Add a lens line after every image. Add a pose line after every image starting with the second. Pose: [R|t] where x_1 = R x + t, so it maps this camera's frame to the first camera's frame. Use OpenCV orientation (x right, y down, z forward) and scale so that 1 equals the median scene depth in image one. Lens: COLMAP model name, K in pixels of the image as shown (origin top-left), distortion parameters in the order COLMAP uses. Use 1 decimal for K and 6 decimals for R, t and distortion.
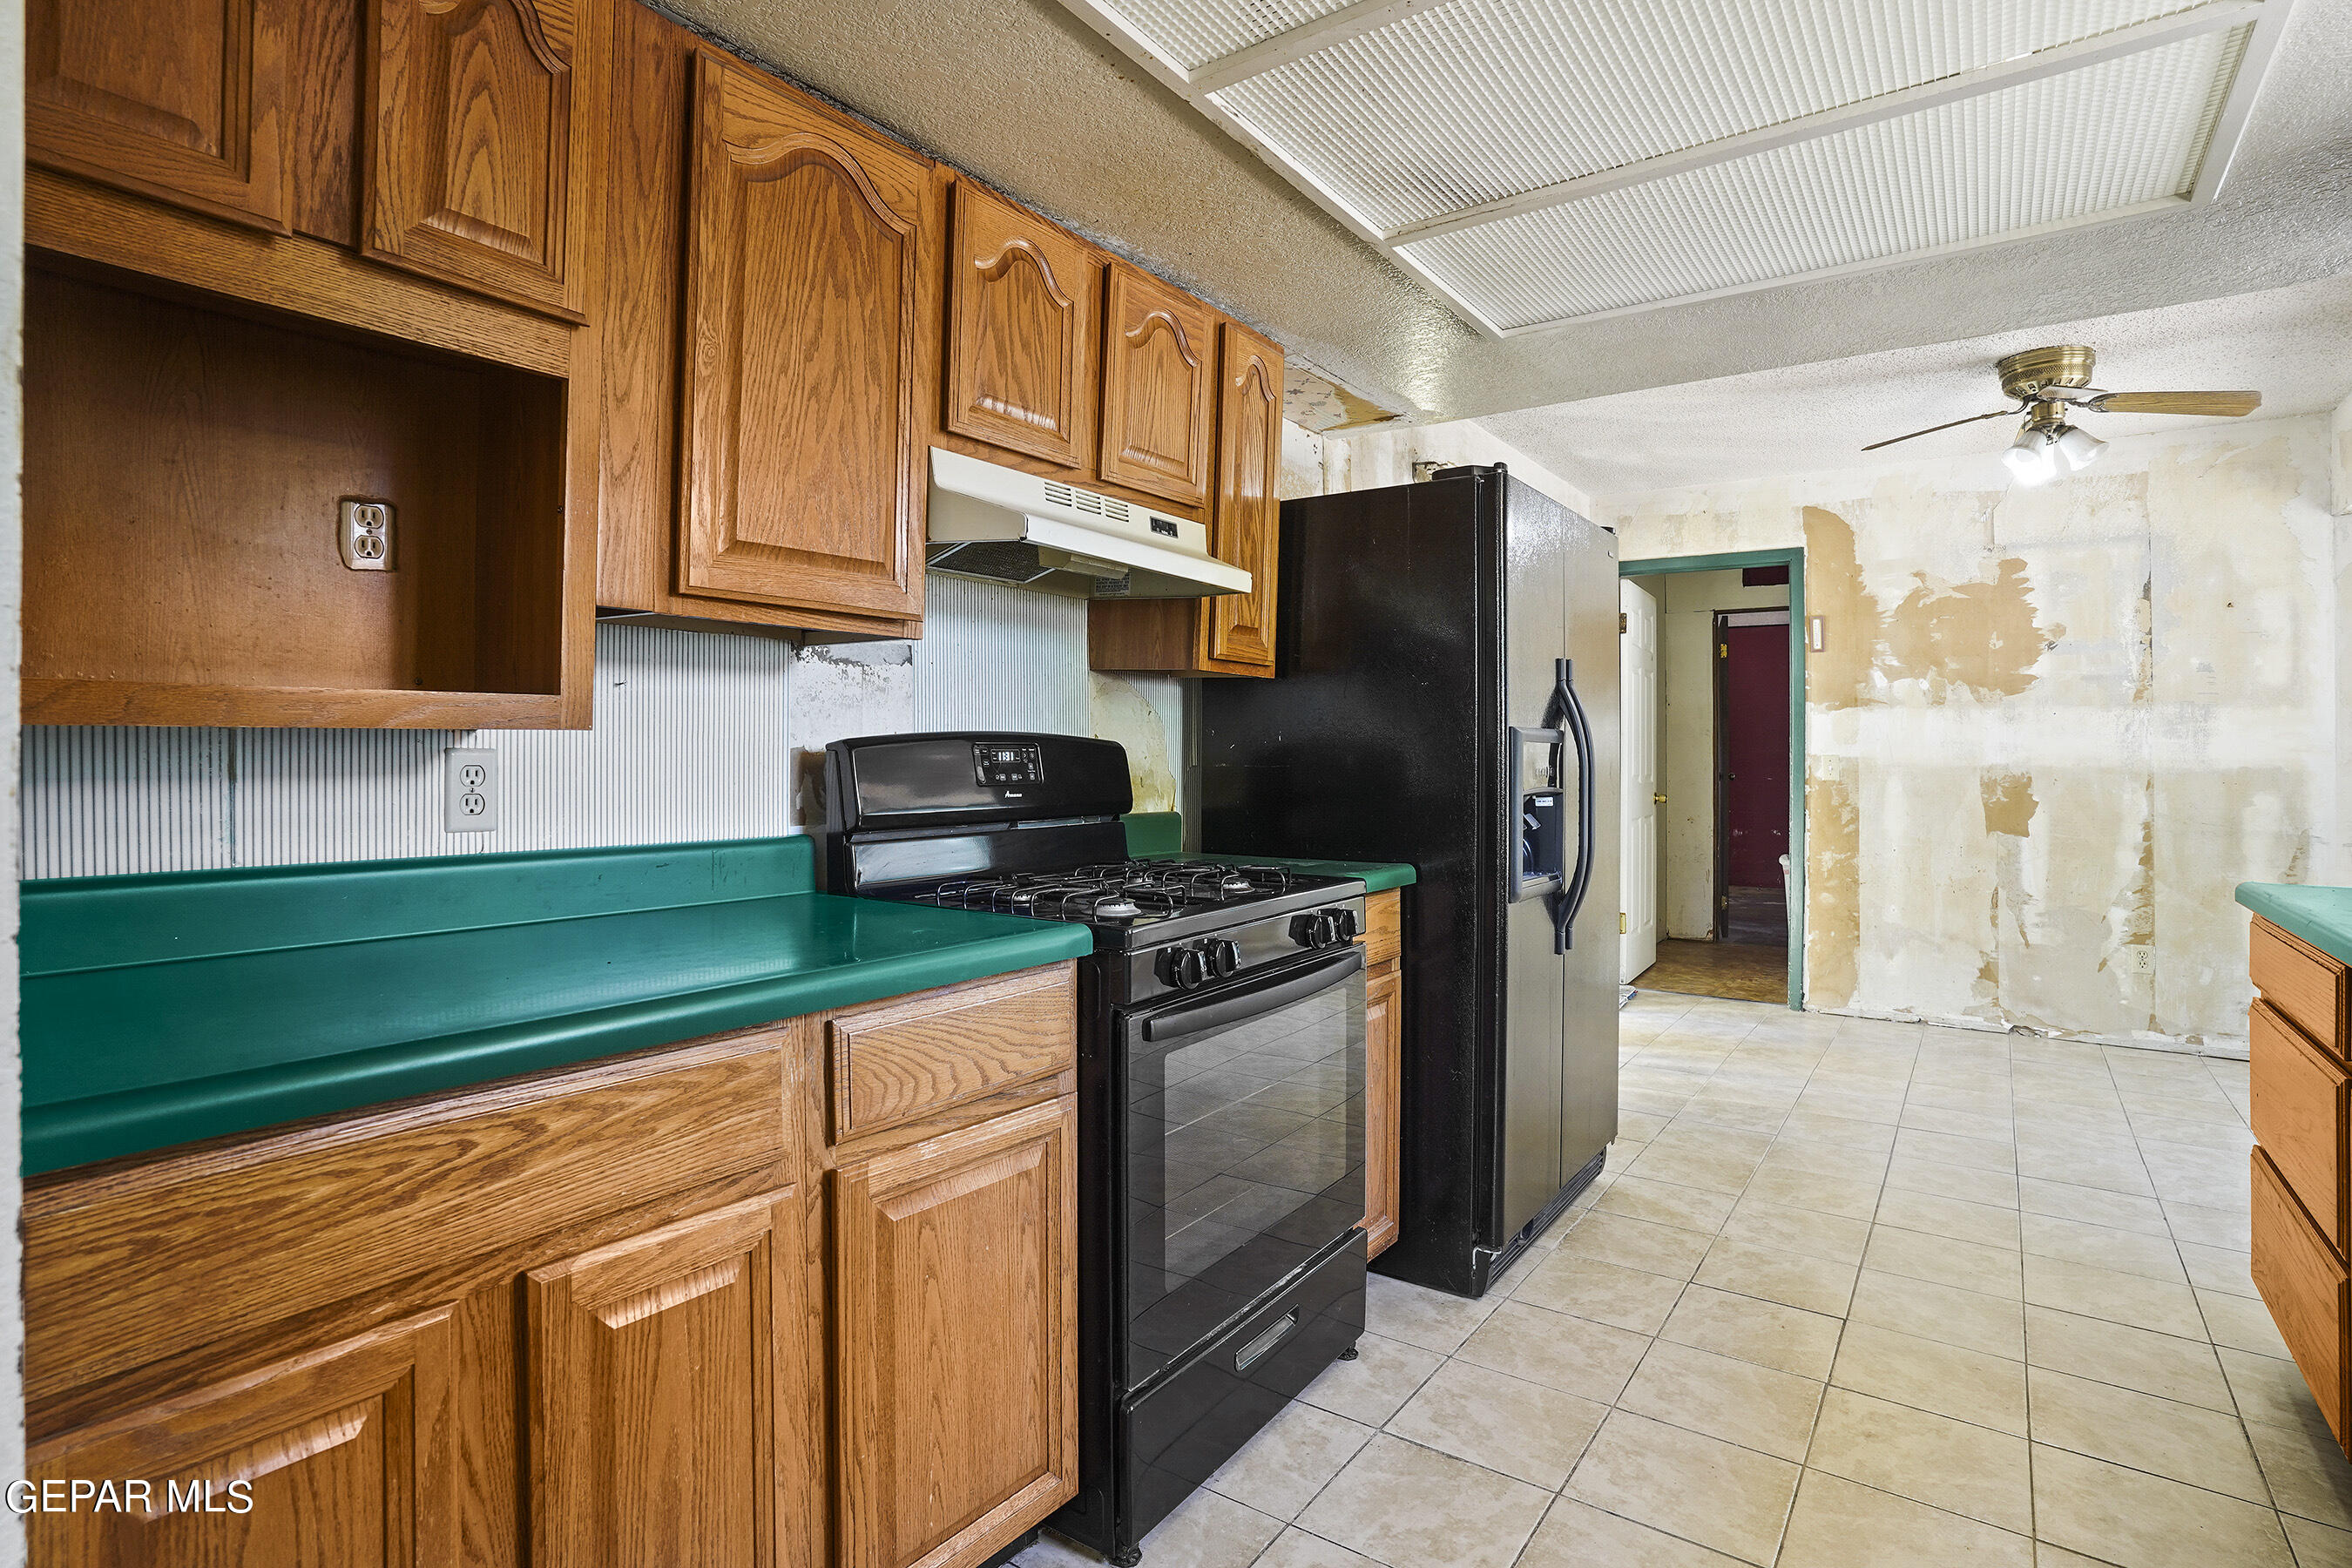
lens RADIAL K [[1168.2, 0, 1182.1], [0, 1168.2, 731.4], [0, 0, 1]] dist [-0.068364, 0.033892]
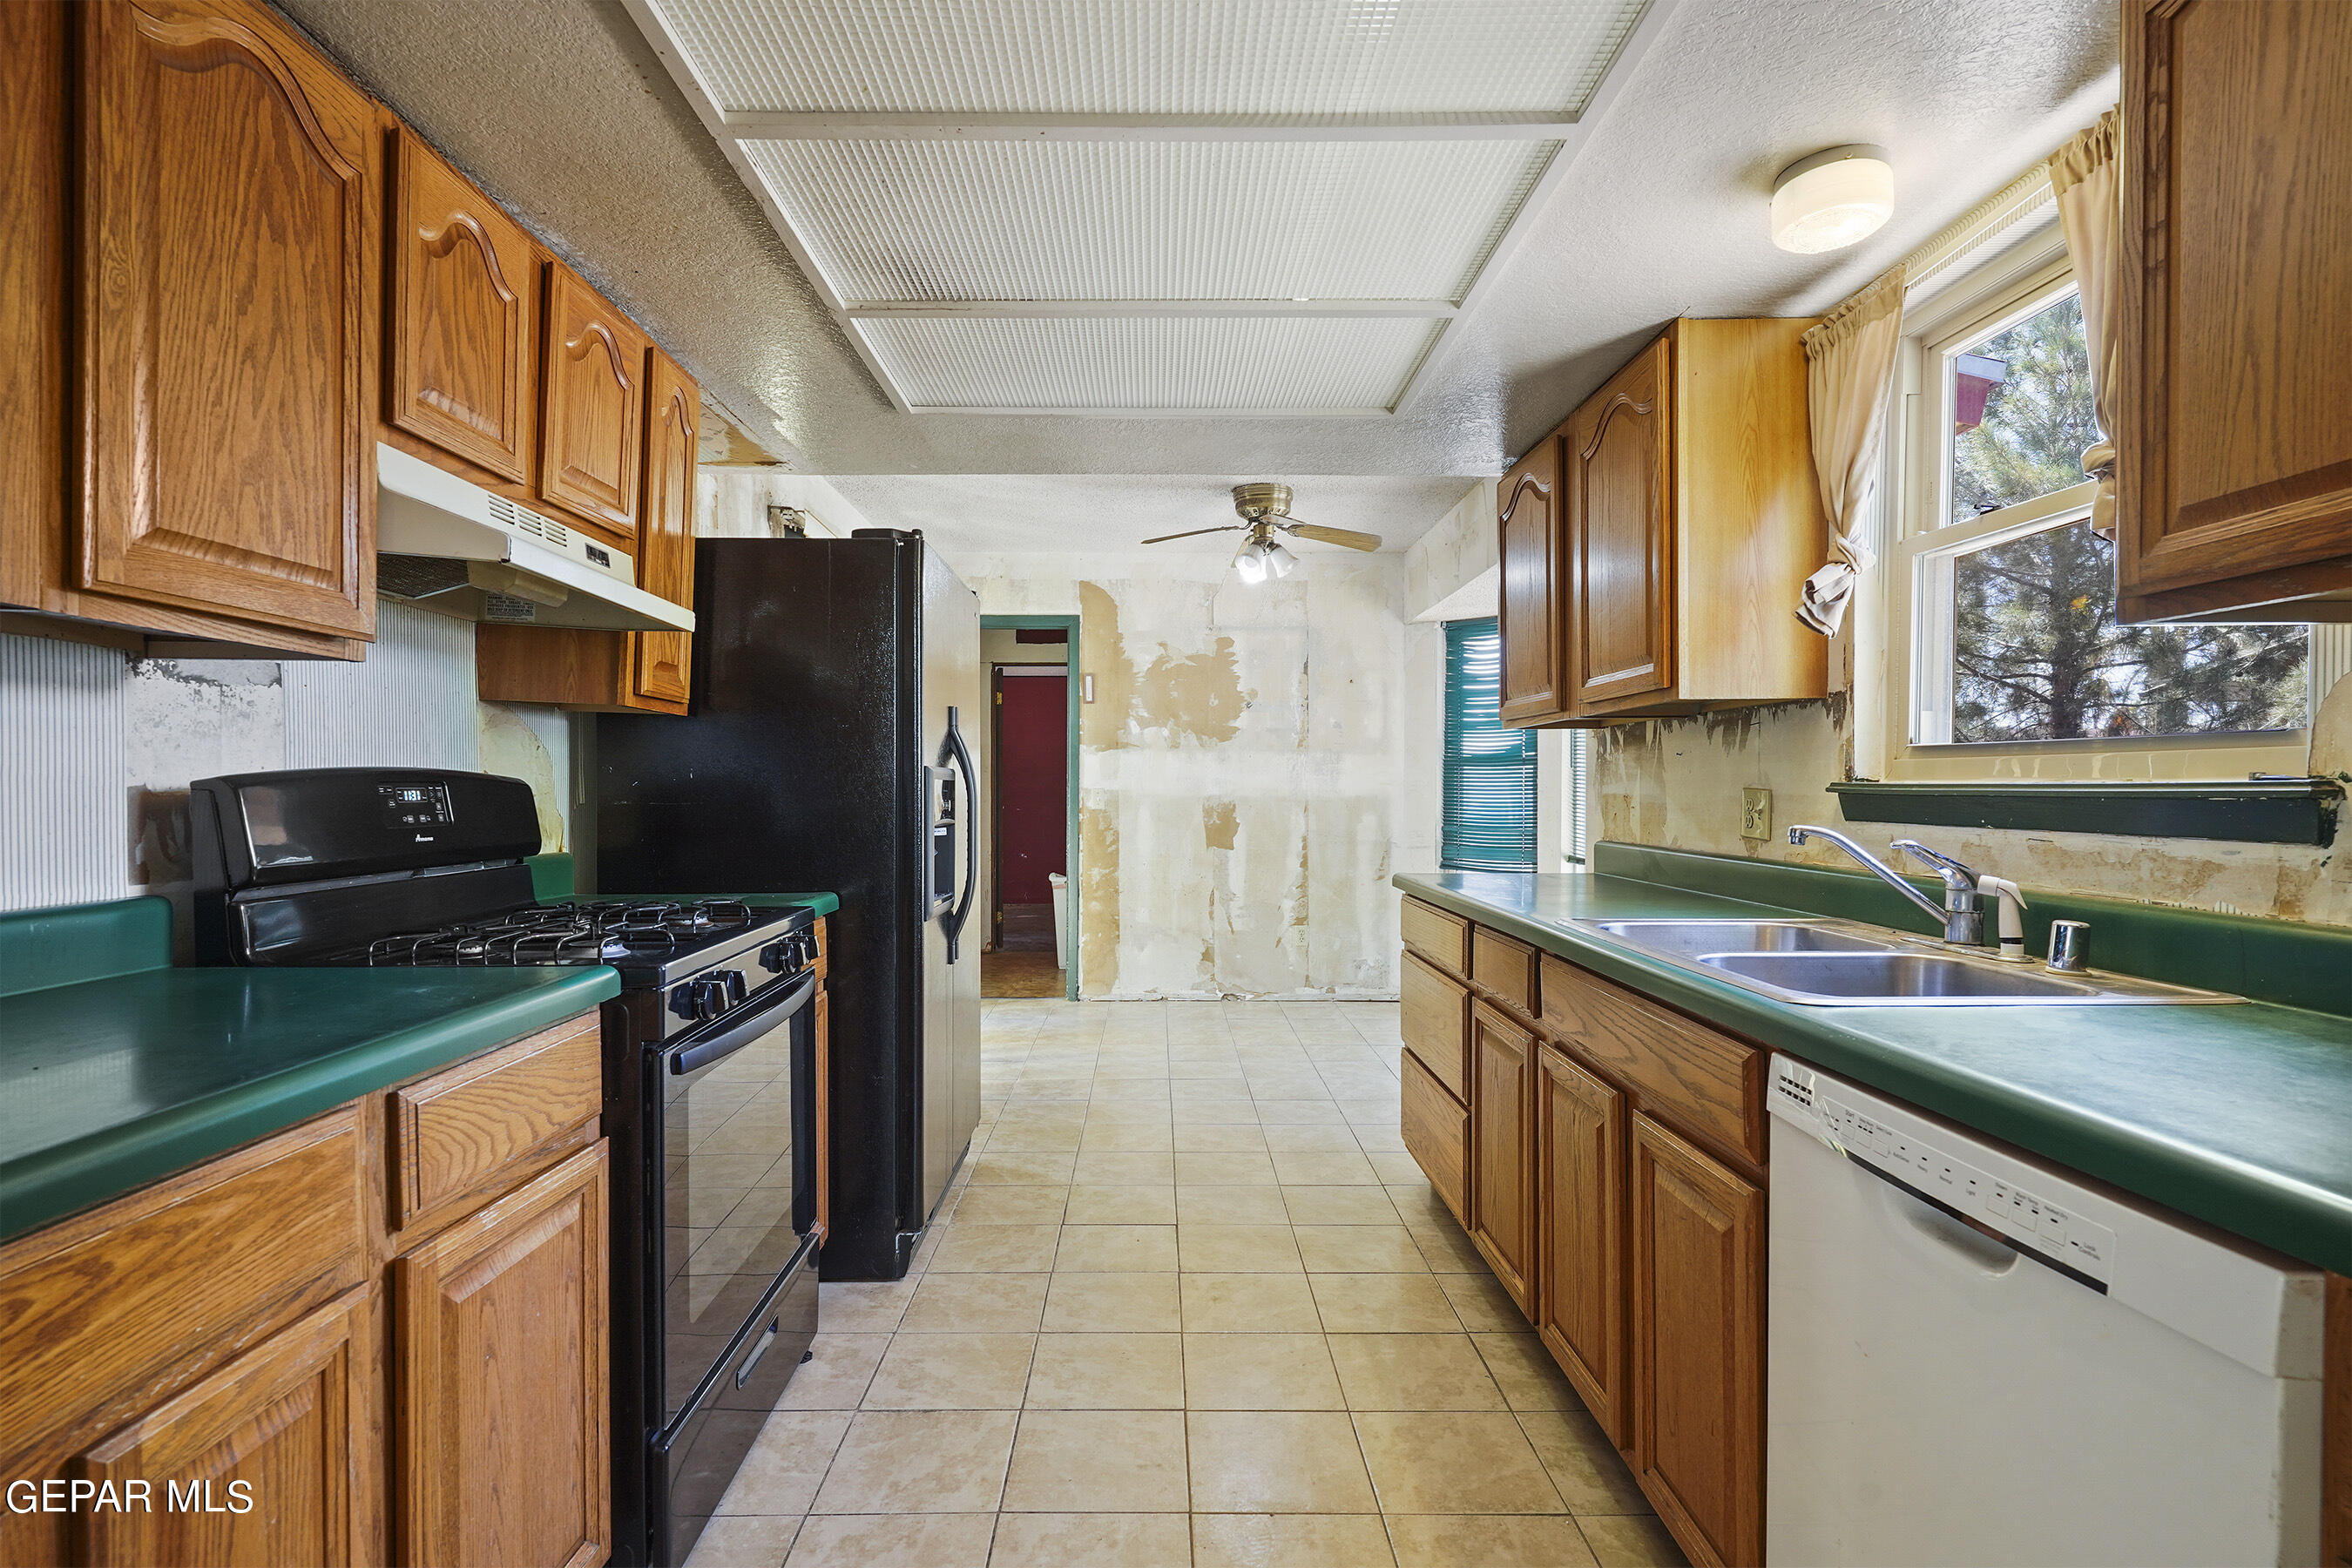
lens RADIAL K [[1130.9, 0, 1149.6], [0, 1130.9, 794.1], [0, 0, 1]] dist [0.010367, 0.000106]
pose [[0.816730, -0.008530, 0.576958, -0.100154], [-0.005423, 0.999733, 0.022457, -0.000987], [-0.576995, -0.021470, 0.816465, -0.014978]]
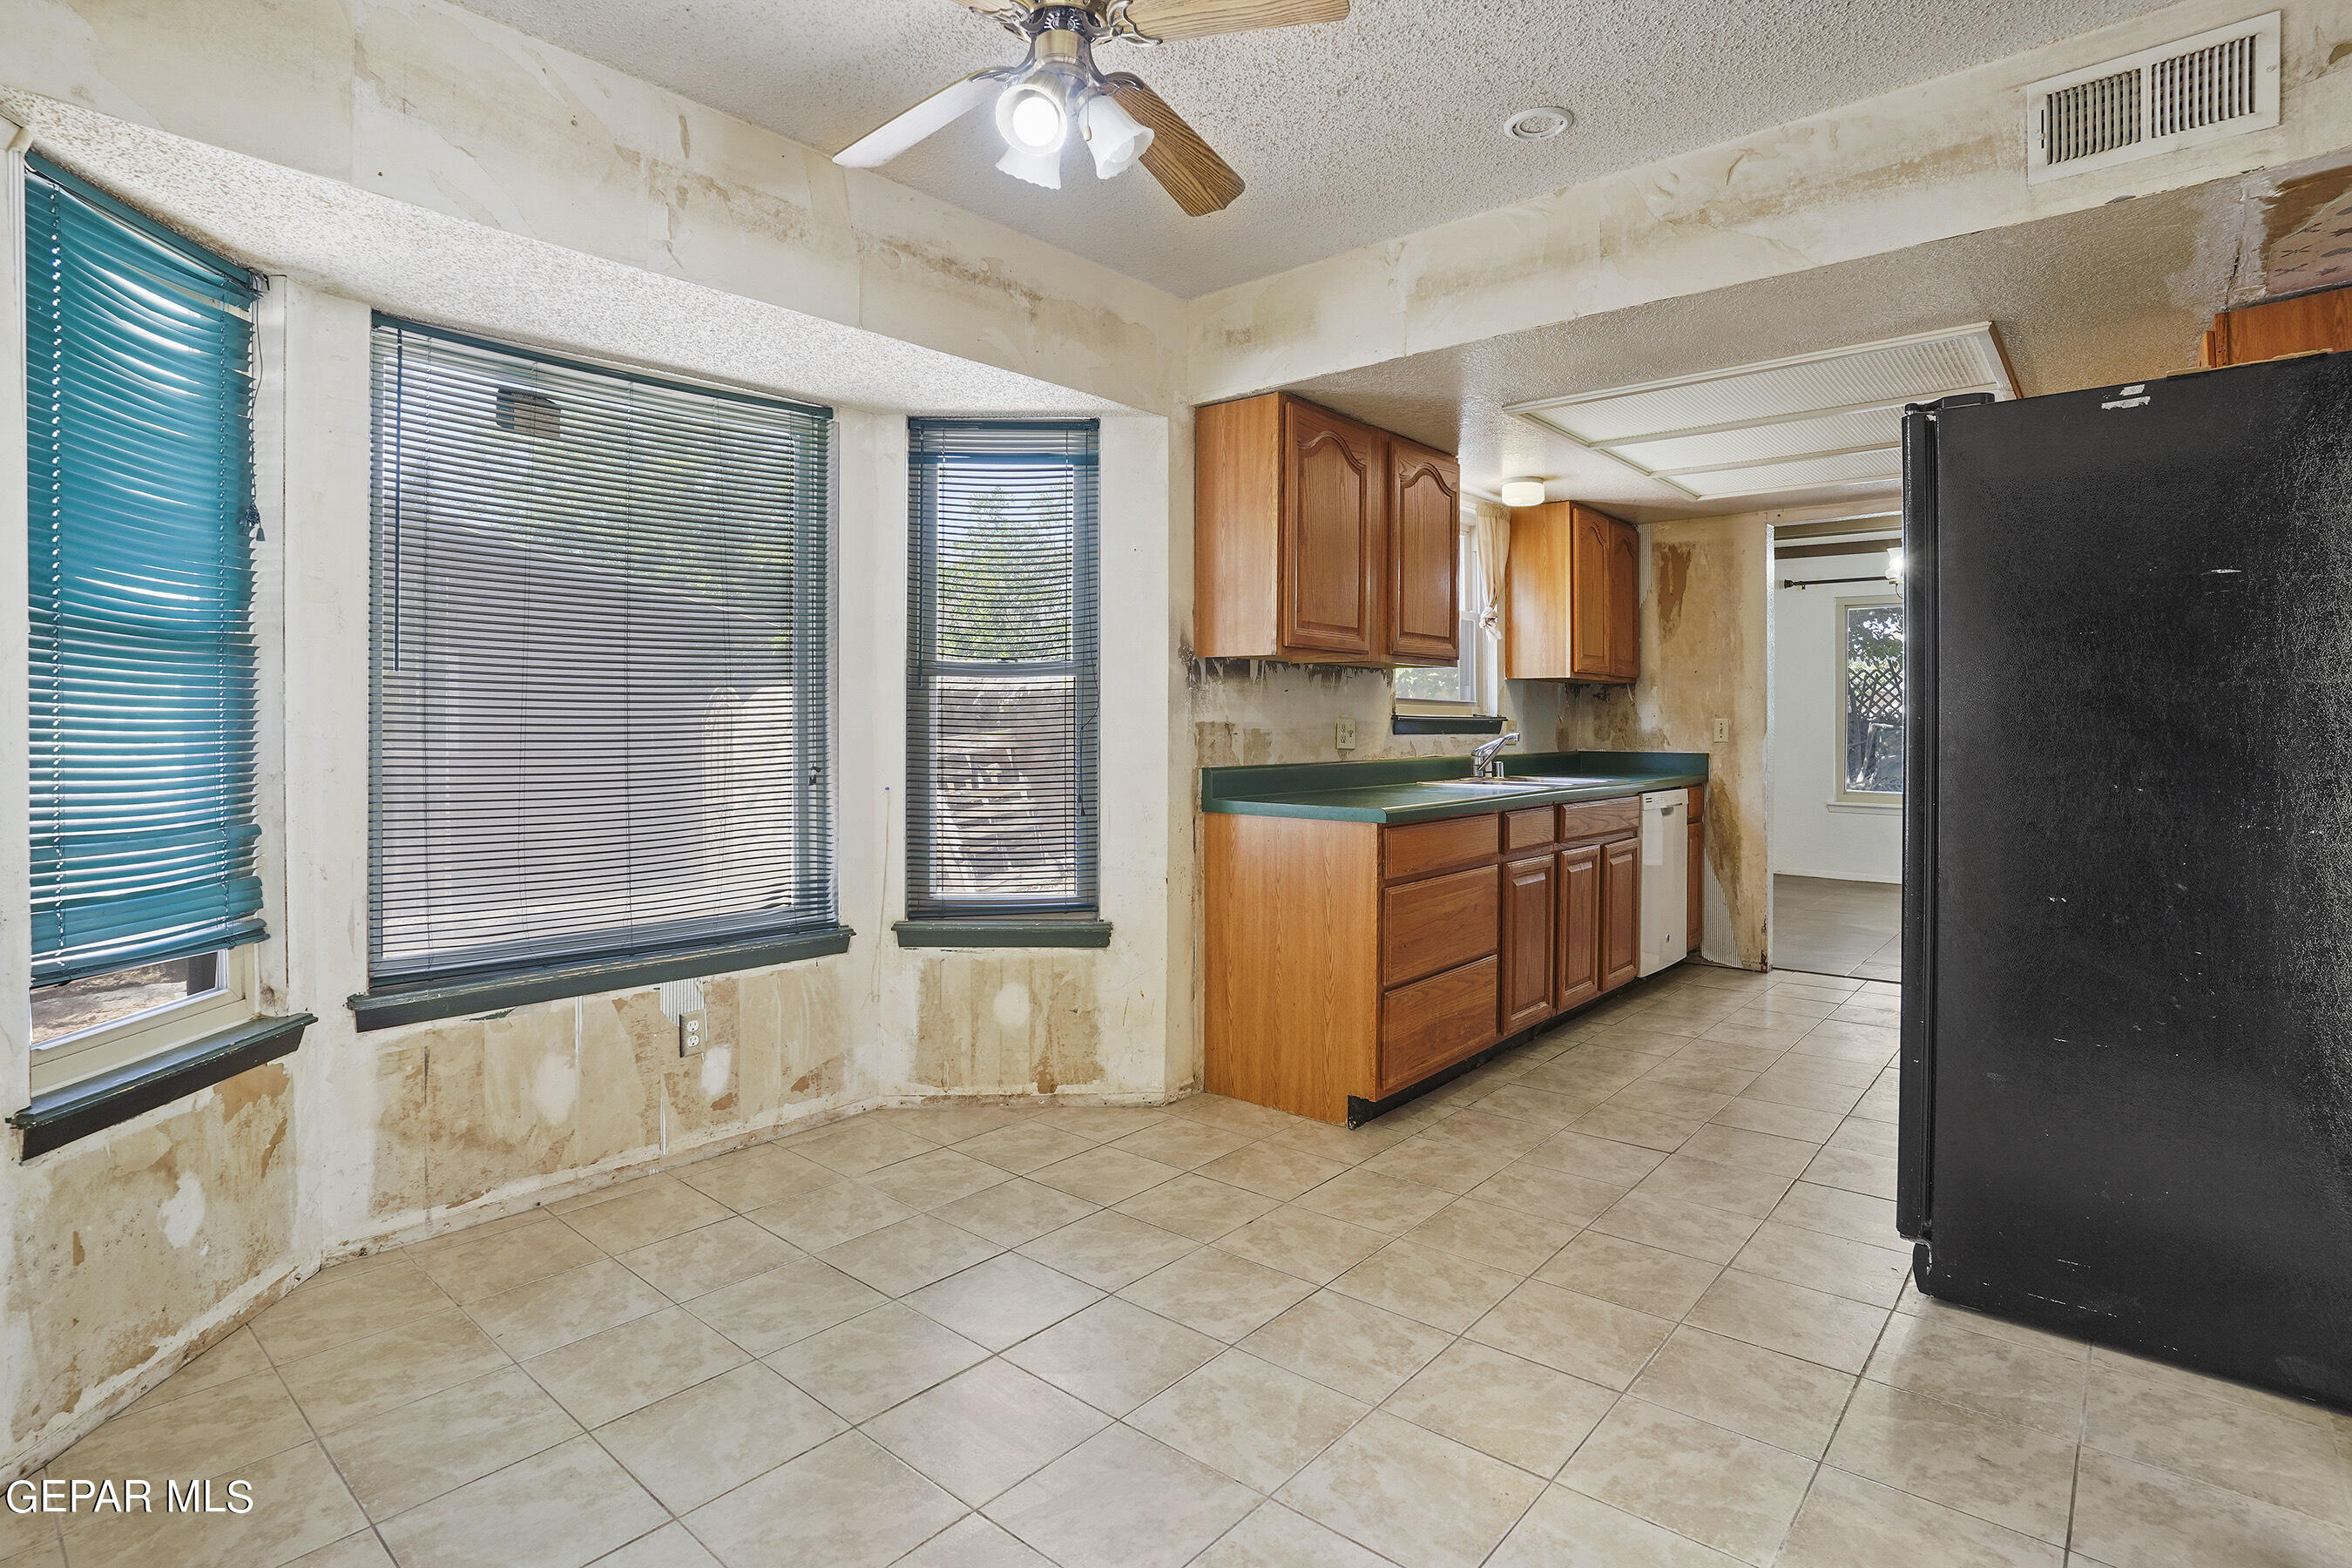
lens RADIAL K [[1168.1, 0, 1160.6], [0, 1168.1, 771.8], [0, 0, 1]] dist [-0.078785, 0.034686]
pose [[-0.995012, -0.002868, 0.099713, 0.559784], [-0.000987, 0.999821, 0.018914, 0.034263], [-0.099750, 0.018721, -0.994836, 1.263911]]
